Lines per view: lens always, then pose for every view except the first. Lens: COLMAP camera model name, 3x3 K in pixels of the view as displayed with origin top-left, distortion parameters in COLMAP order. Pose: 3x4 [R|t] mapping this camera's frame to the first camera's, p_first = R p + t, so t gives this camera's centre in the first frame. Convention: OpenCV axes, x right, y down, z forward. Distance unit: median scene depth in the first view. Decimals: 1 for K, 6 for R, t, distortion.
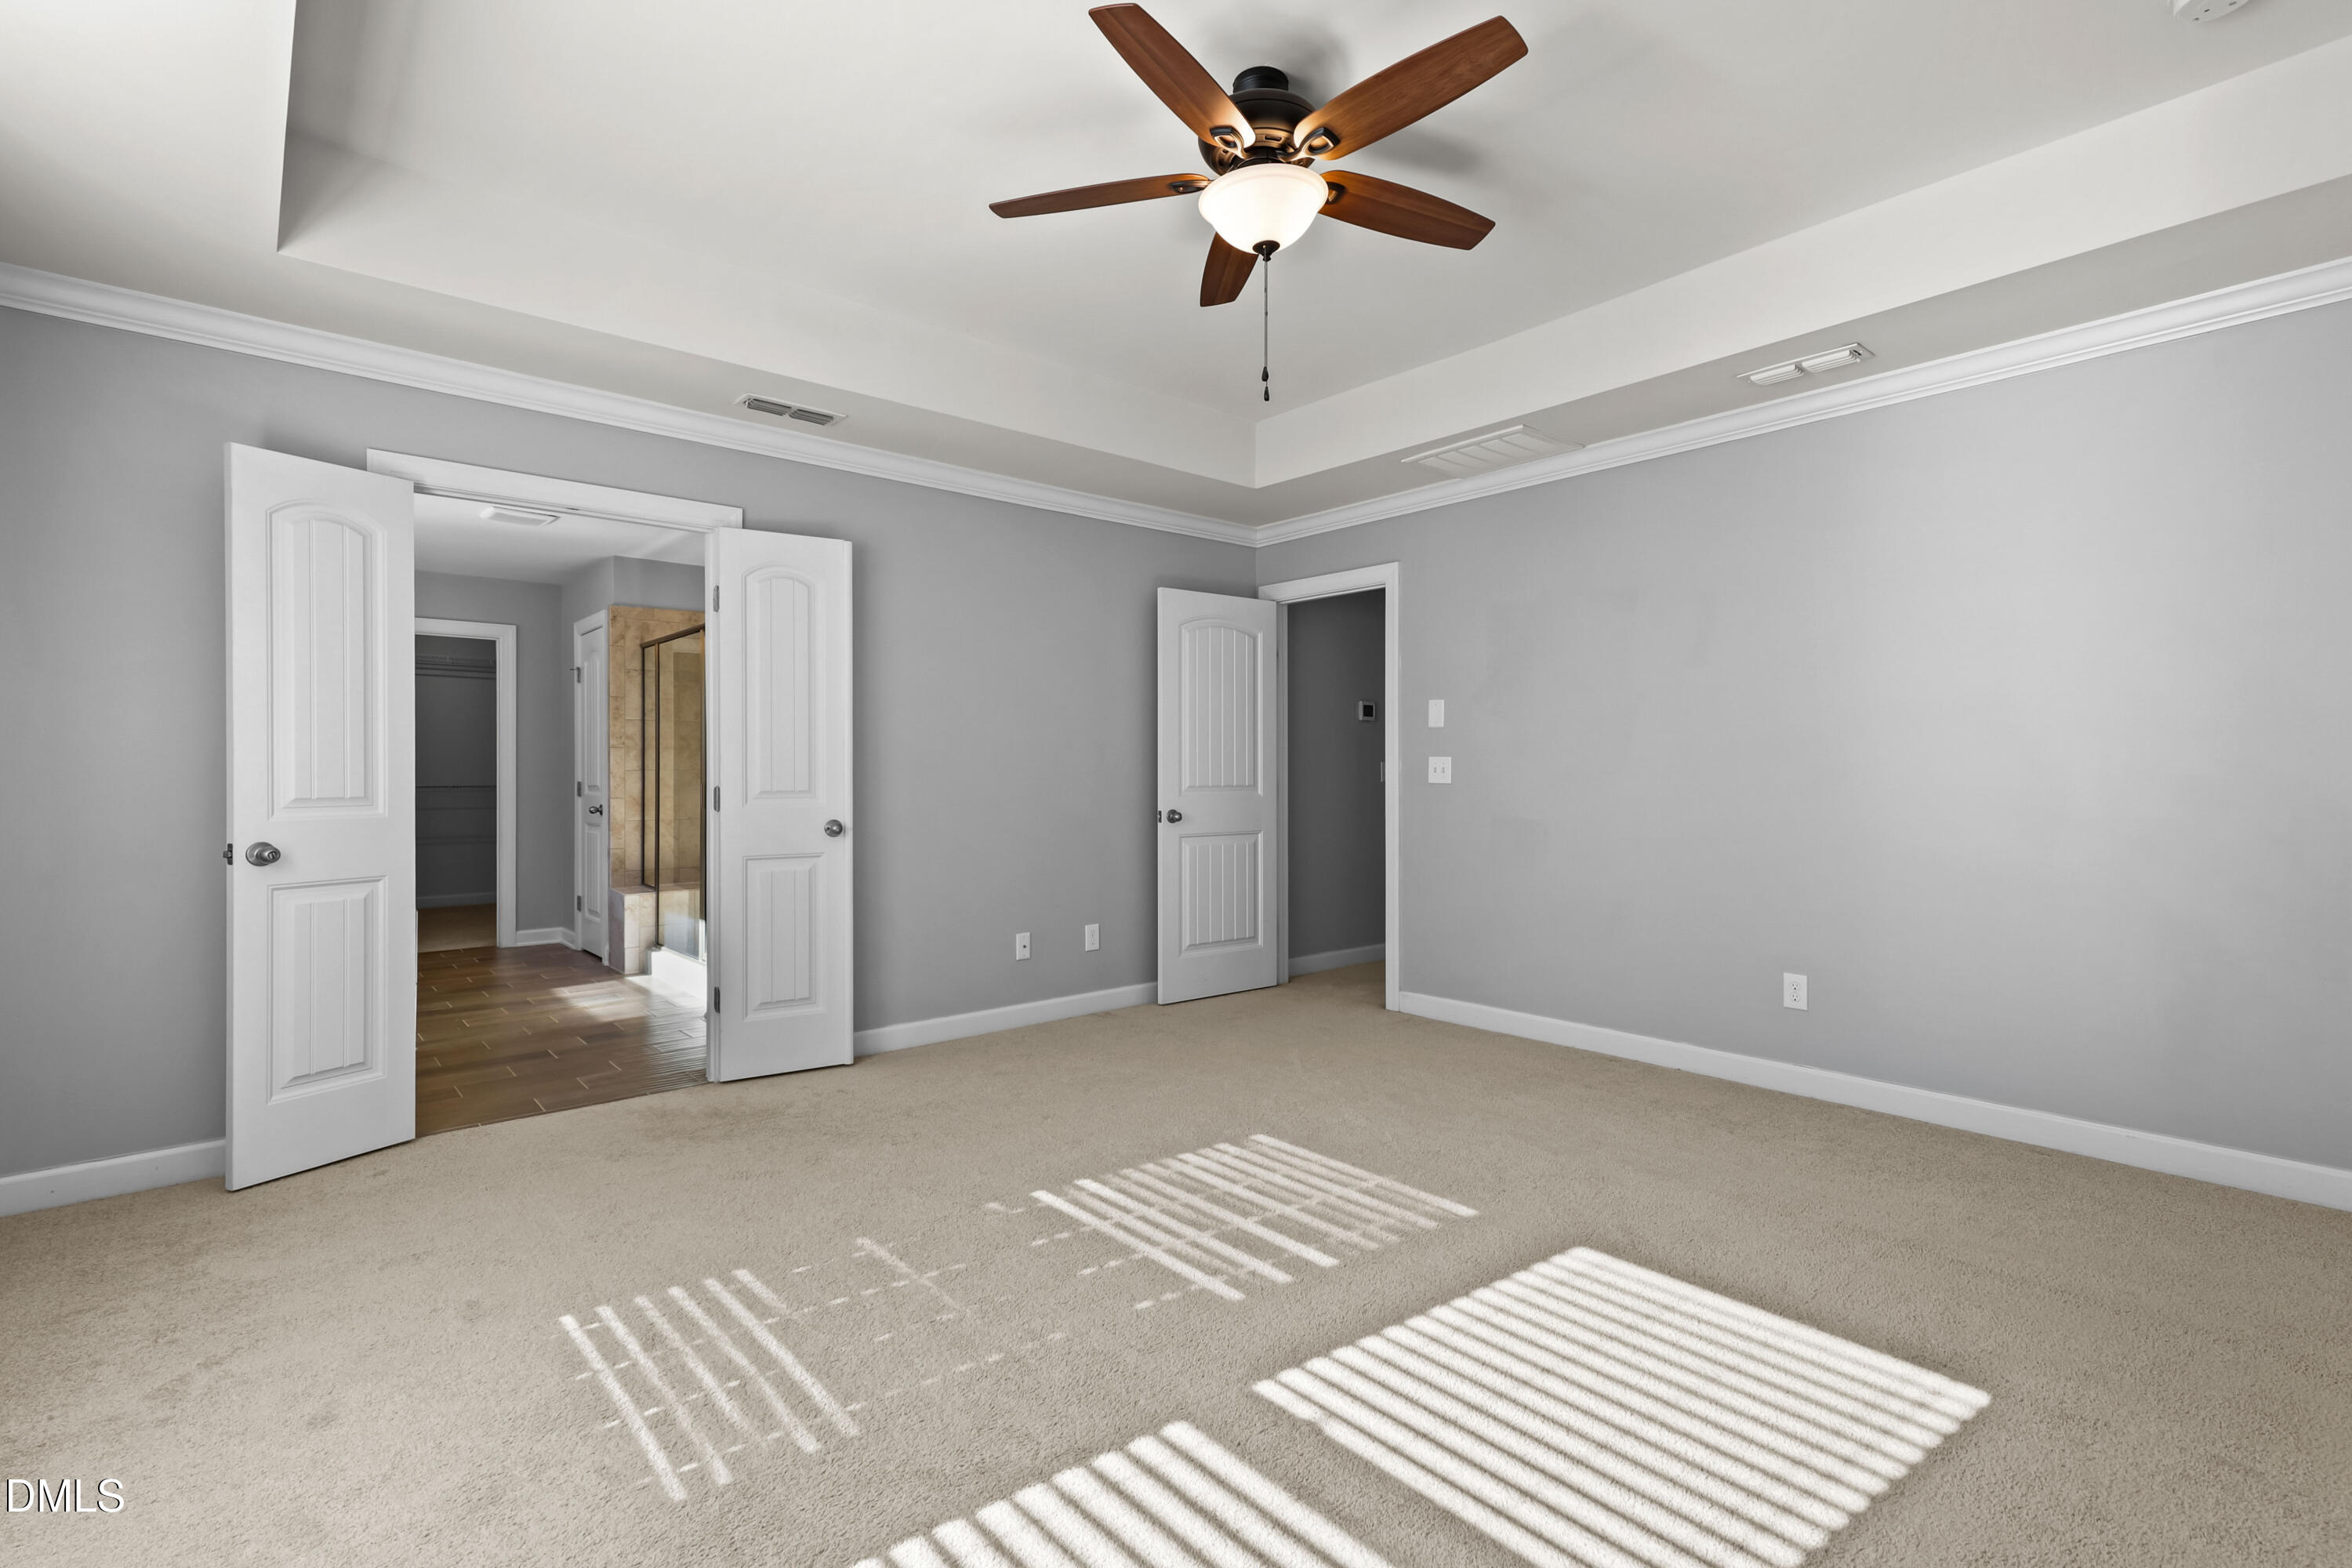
lens RADIAL K [[1079.5, 0, 1194.5], [0, 1079.5, 761.9], [0, 0, 1]] dist [0.022372, -0.000968]
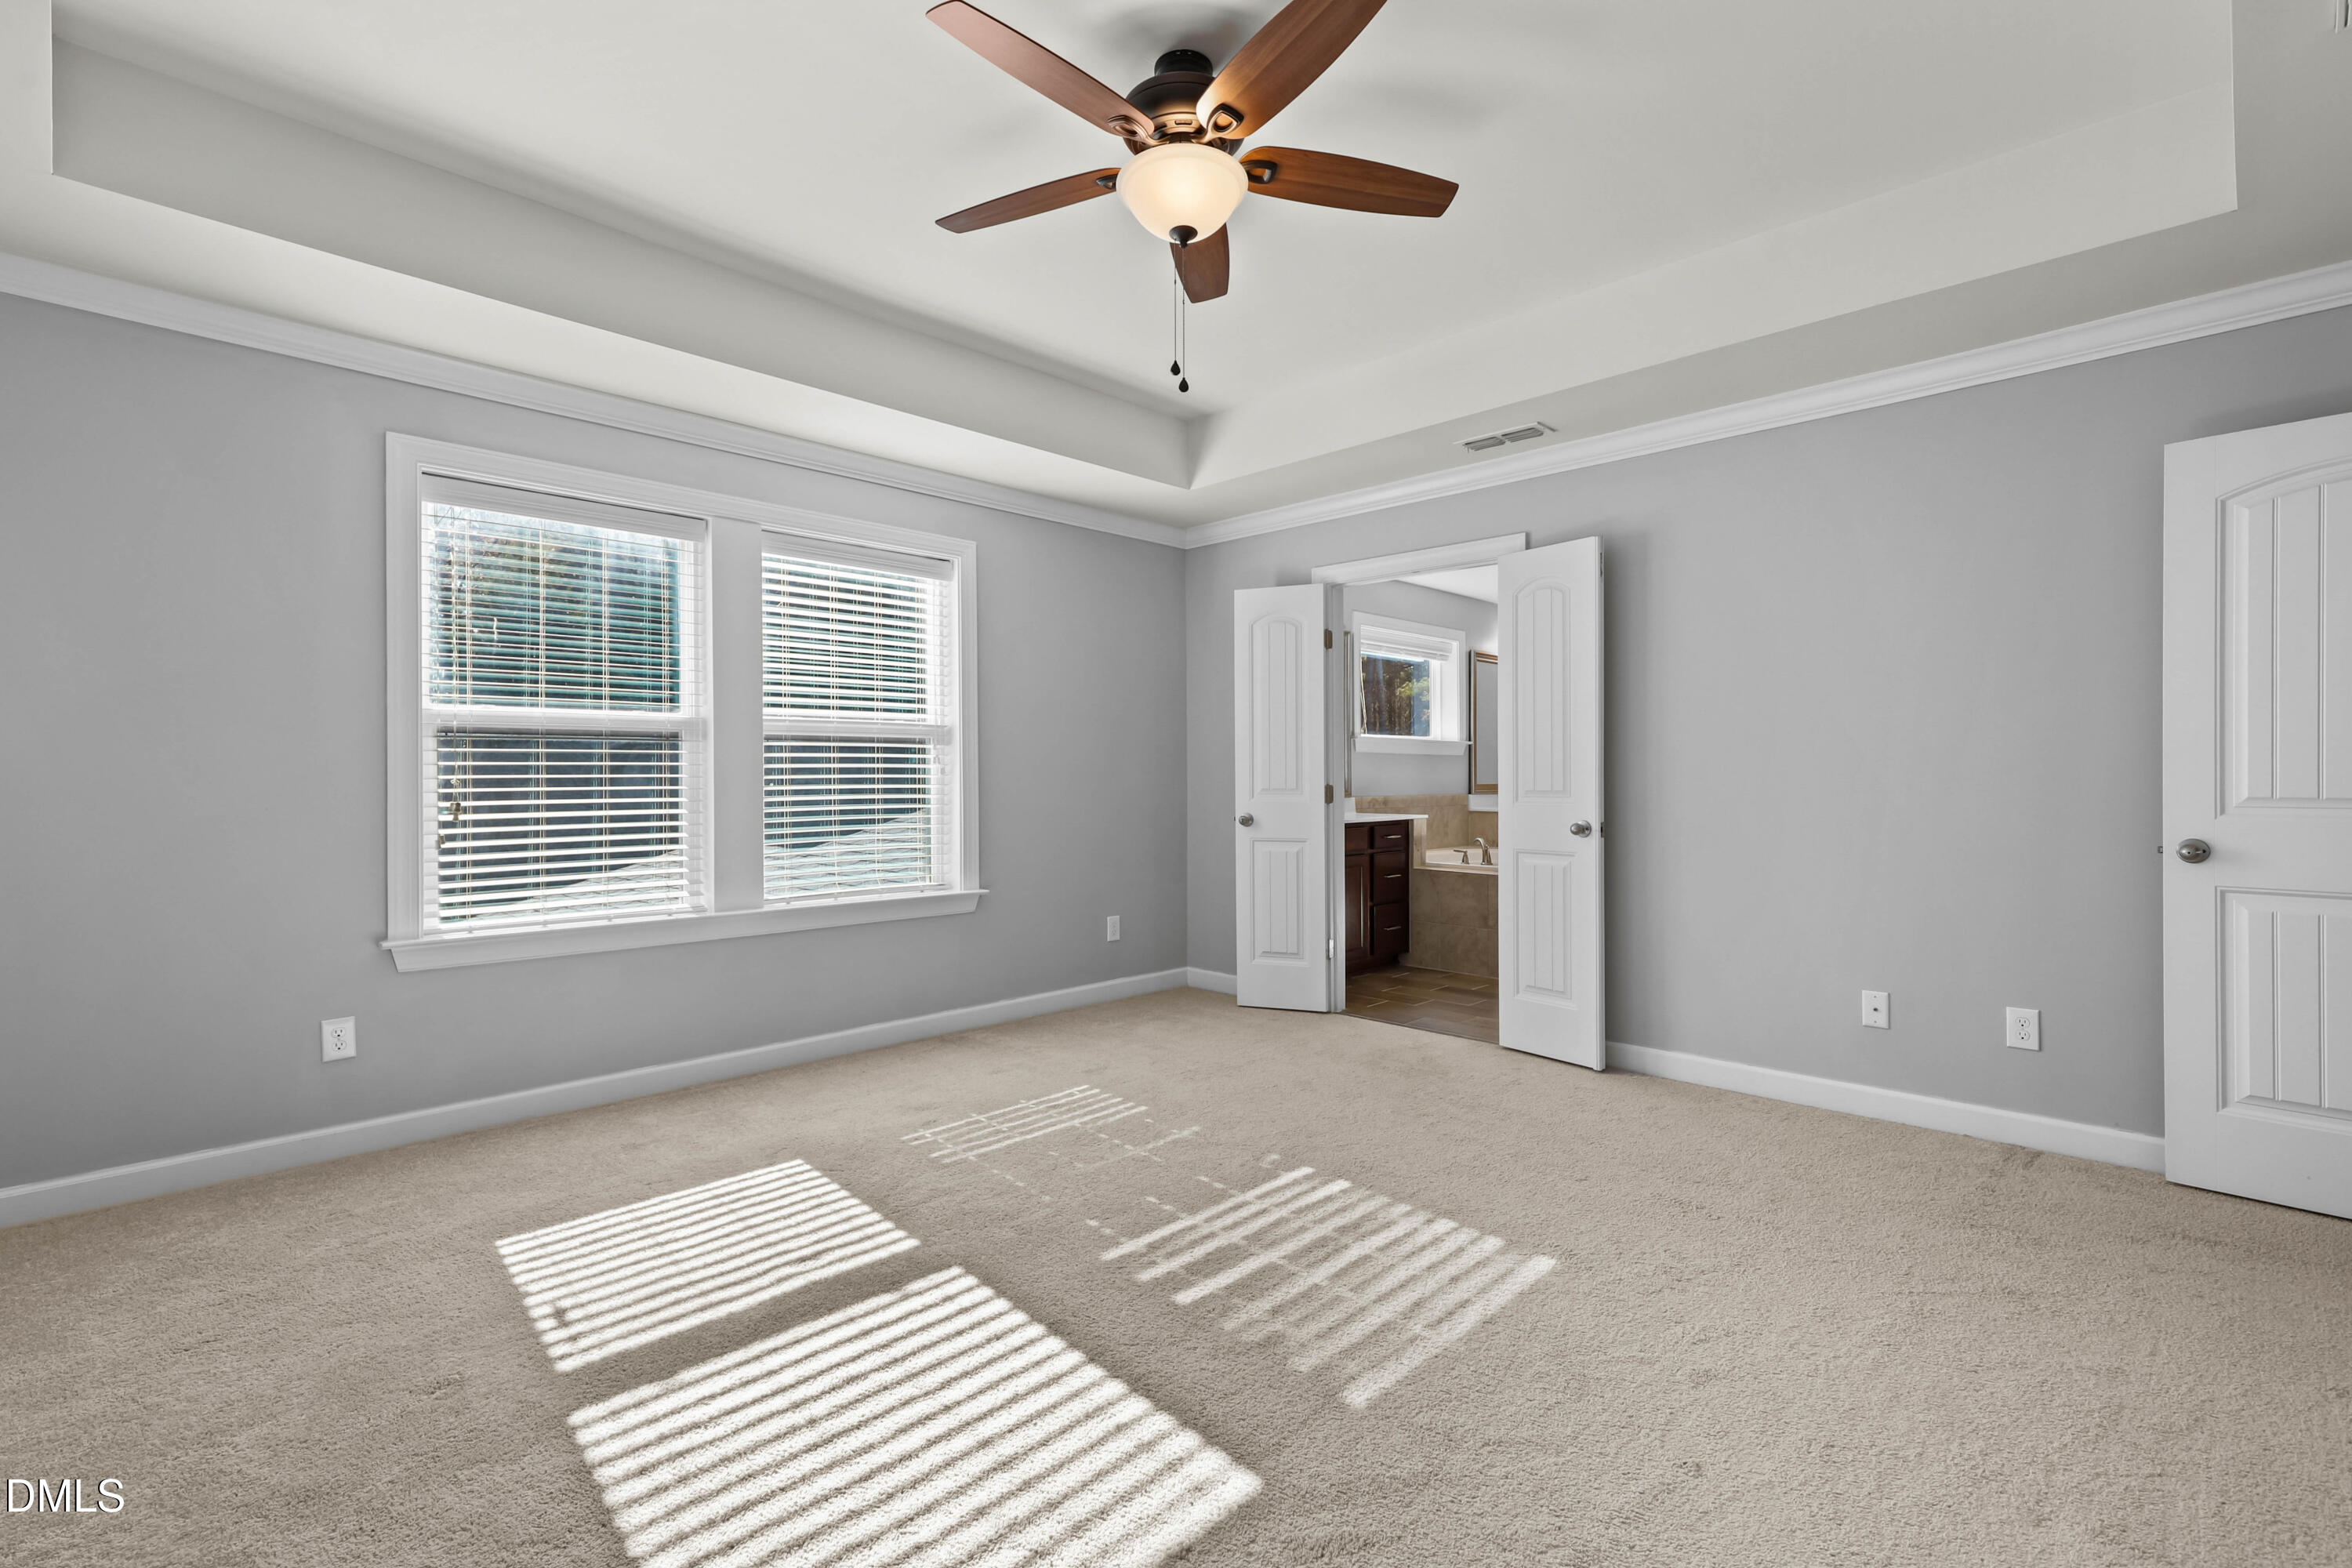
lens RADIAL K [[1079.5, 0, 1199.9], [0, 1079.5, 777.8], [0, 0, 1]] dist [0.022372, -0.000968]
pose [[0.086772, 0.005571, -0.996213, 0.945965], [0.012200, 0.999903, 0.006655, 0.004864], [0.996153, -0.012731, 0.086696, 0.843453]]
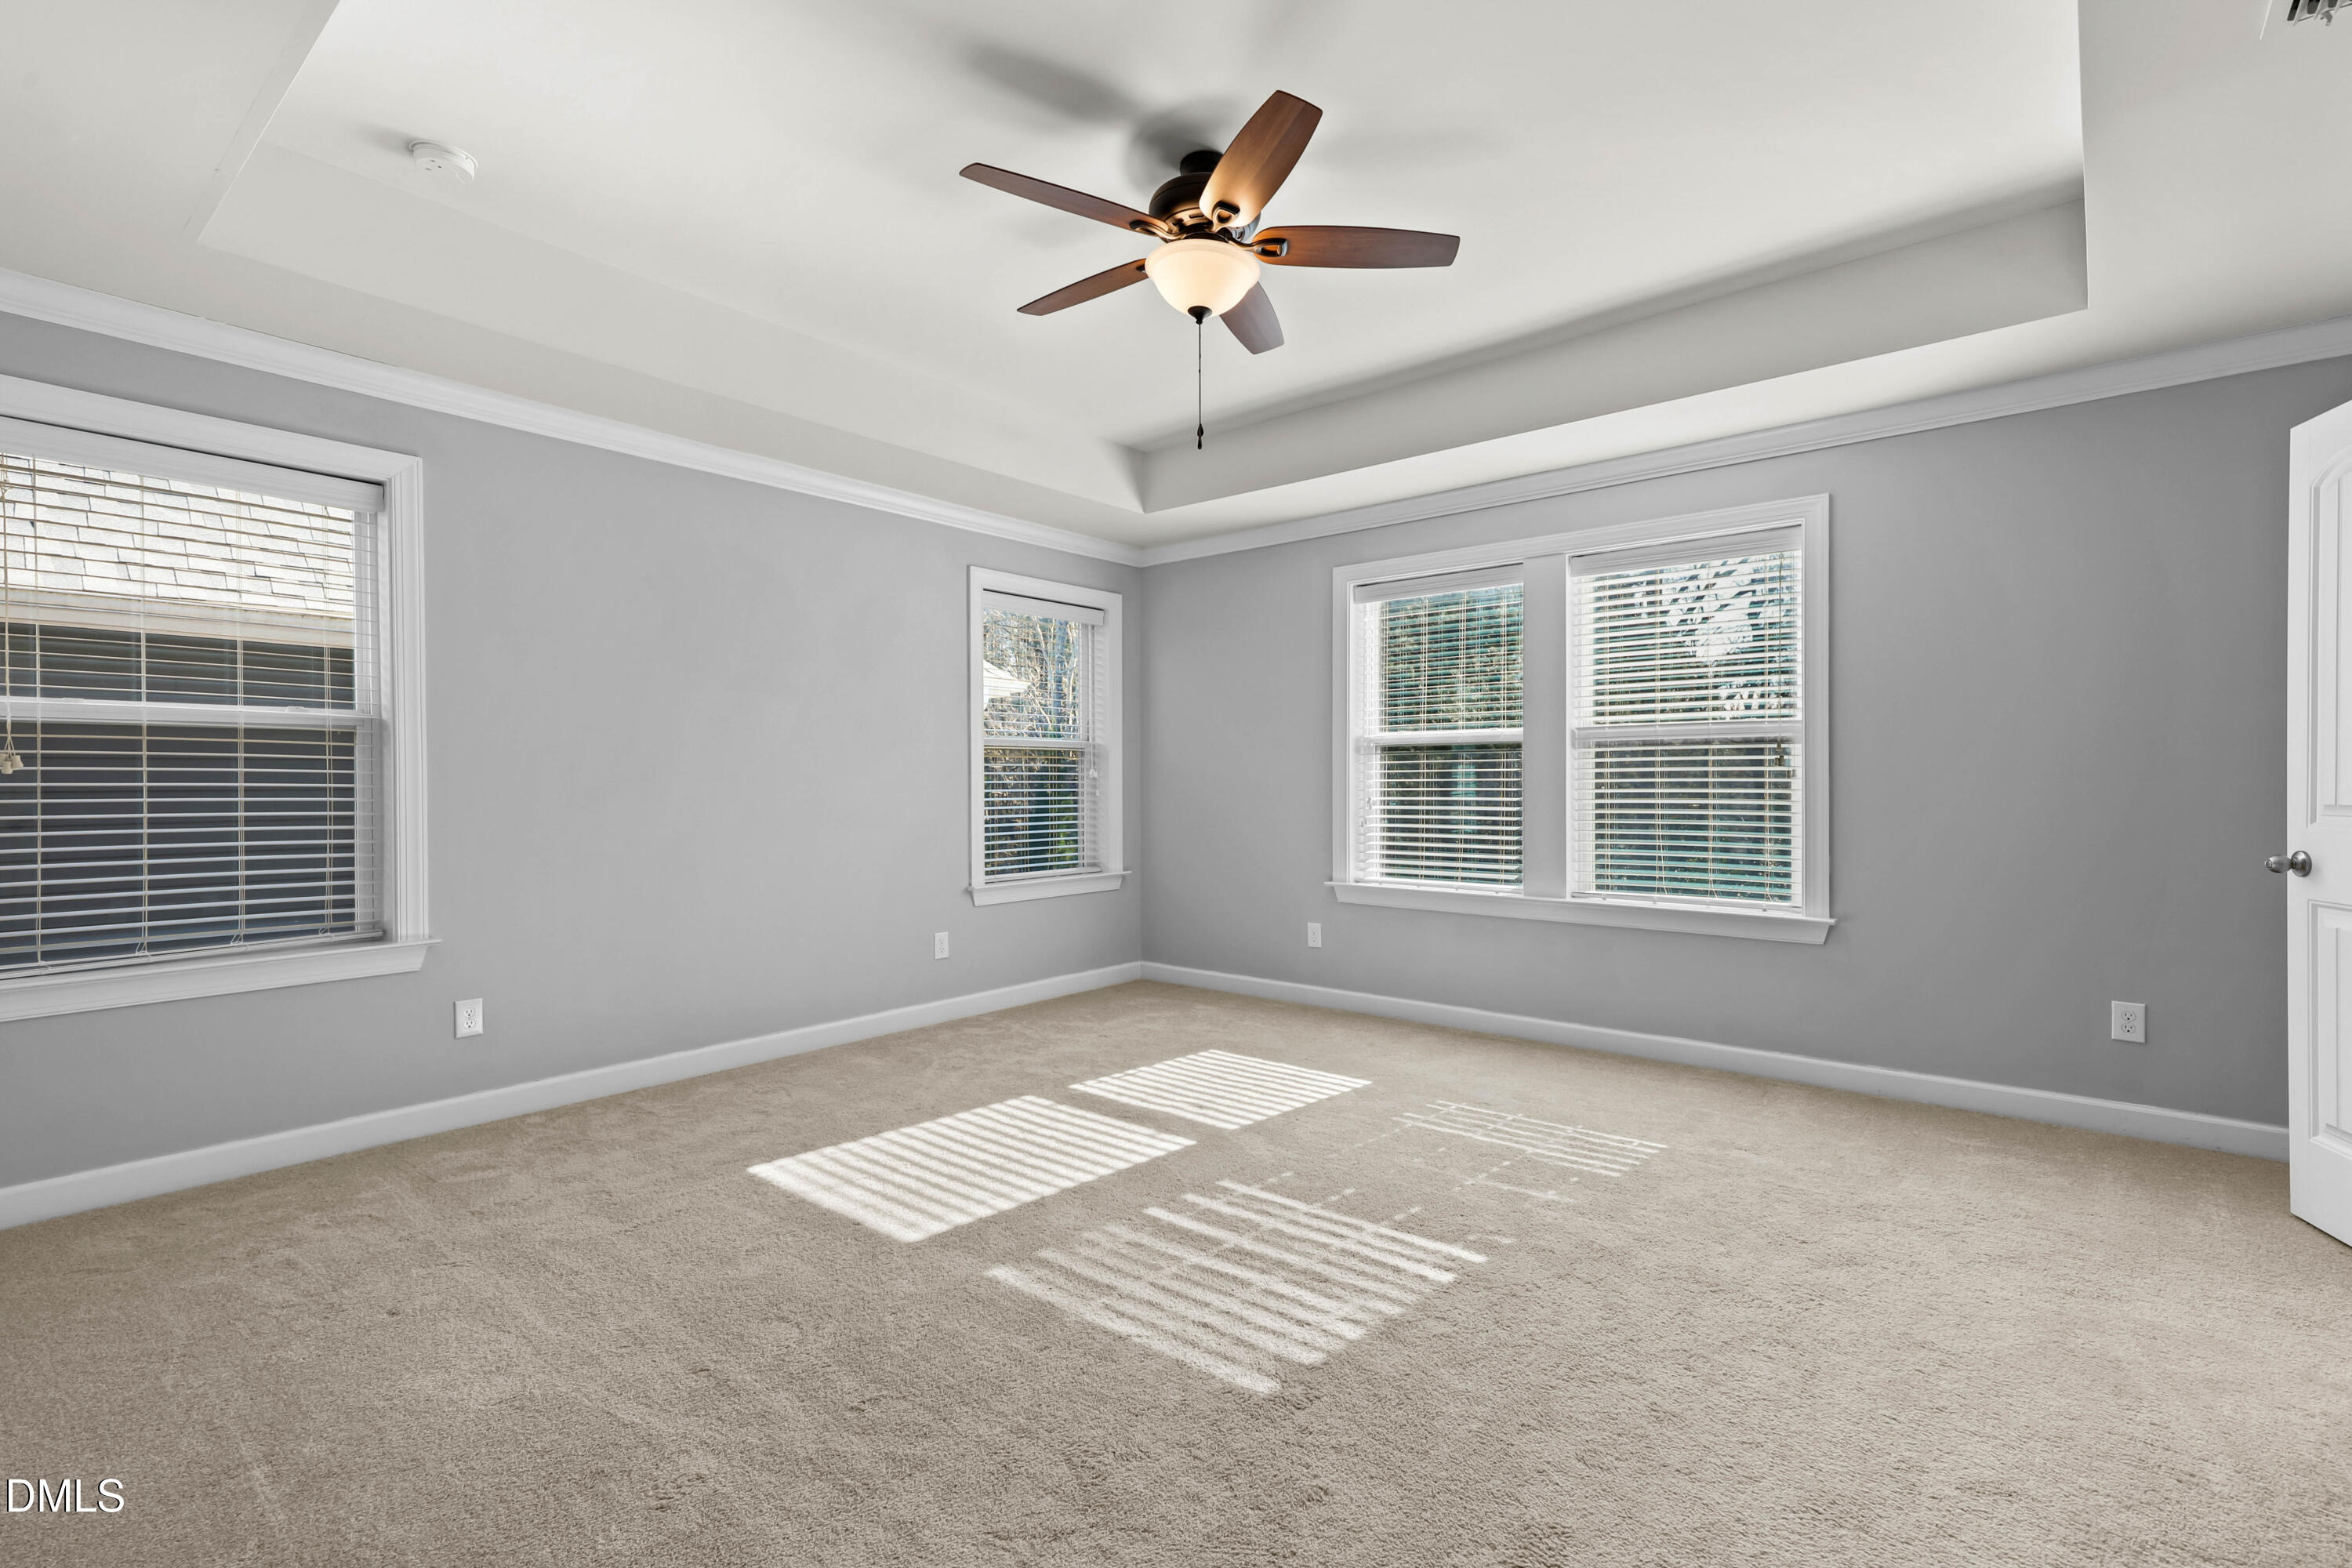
lens RADIAL K [[1079.5, 0, 1196.1], [0, 1079.5, 785.6], [0, 0, 1]] dist [0.022372, -0.000968]
pose [[-0.986523, 0.005613, -0.163527, 0.233956], [0.006599, 0.999963, -0.005486, 0.019339], [0.163490, -0.006491, -0.986524, 1.913380]]
